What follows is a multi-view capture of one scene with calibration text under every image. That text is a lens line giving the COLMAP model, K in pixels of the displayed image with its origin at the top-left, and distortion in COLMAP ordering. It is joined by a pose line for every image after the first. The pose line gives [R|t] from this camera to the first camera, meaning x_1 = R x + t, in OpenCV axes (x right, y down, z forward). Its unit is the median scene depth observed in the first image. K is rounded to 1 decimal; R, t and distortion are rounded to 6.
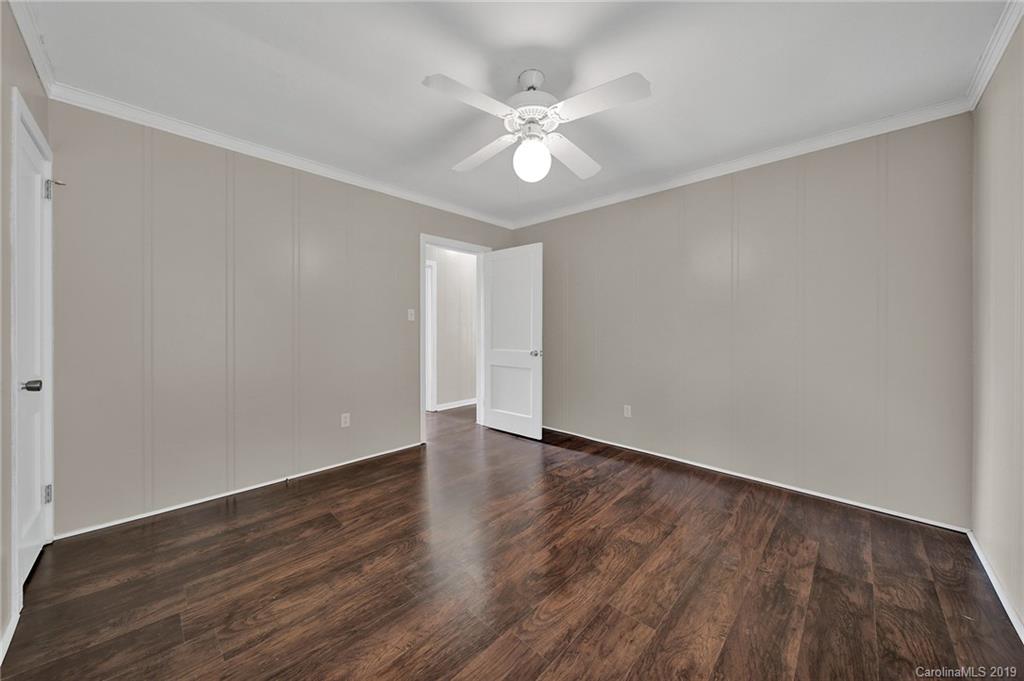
lens RADIAL K [[358.1, 0, 497.7], [0, 358.1, 332.5], [0, 0, 1]] dist [0.011859, 0.000003]
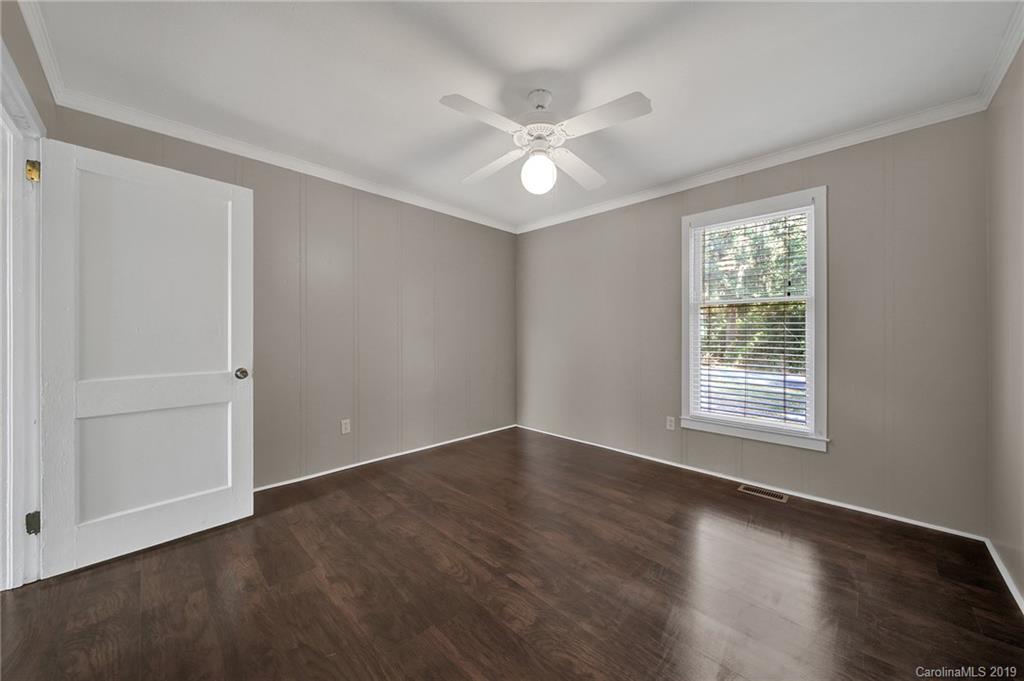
lens RADIAL K [[369.3, 0, 514.4], [0, 369.3, 335.7], [0, 0, 1]] dist [0.002117, -0.003022]
pose [[-0.018791, -0.001828, 0.999822, -0.953788], [0.004845, 0.999986, 0.001919, -0.003853], [-0.999812, 0.004880, -0.018782, 1.051743]]
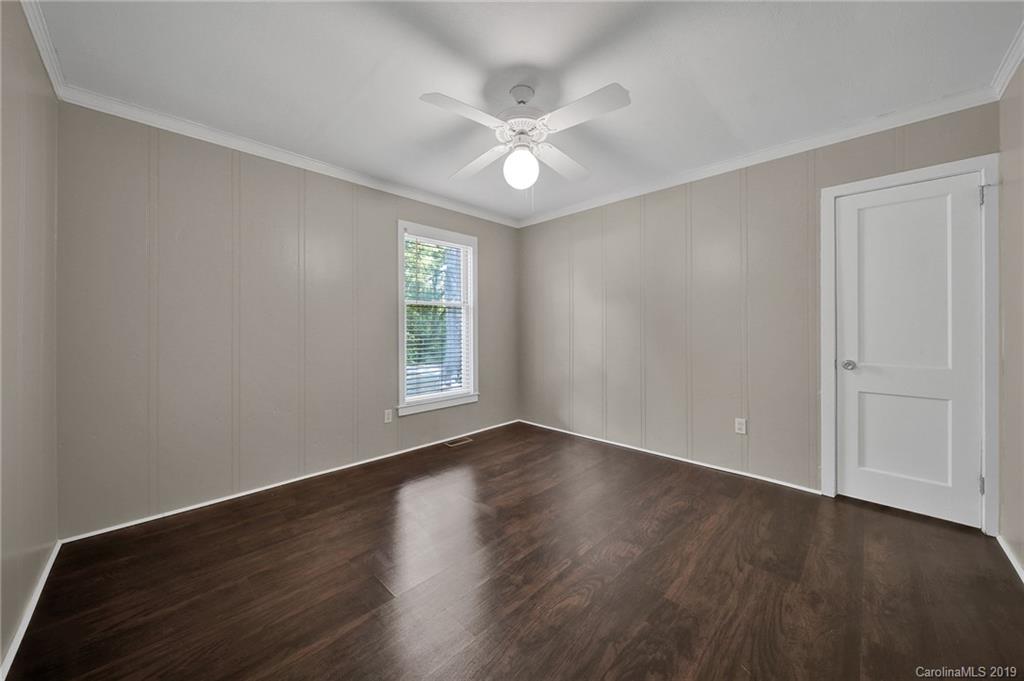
lens RADIAL K [[364.9, 0, 512.2], [0, 364.9, 328.5], [0, 0, 1]] dist [0.000156, -0.000052]
pose [[-0.999501, 0.001797, -0.031547, 0.147586], [0.001653, 0.999988, 0.004567, -0.012860], [0.031555, 0.004512, -0.999492, 1.991113]]
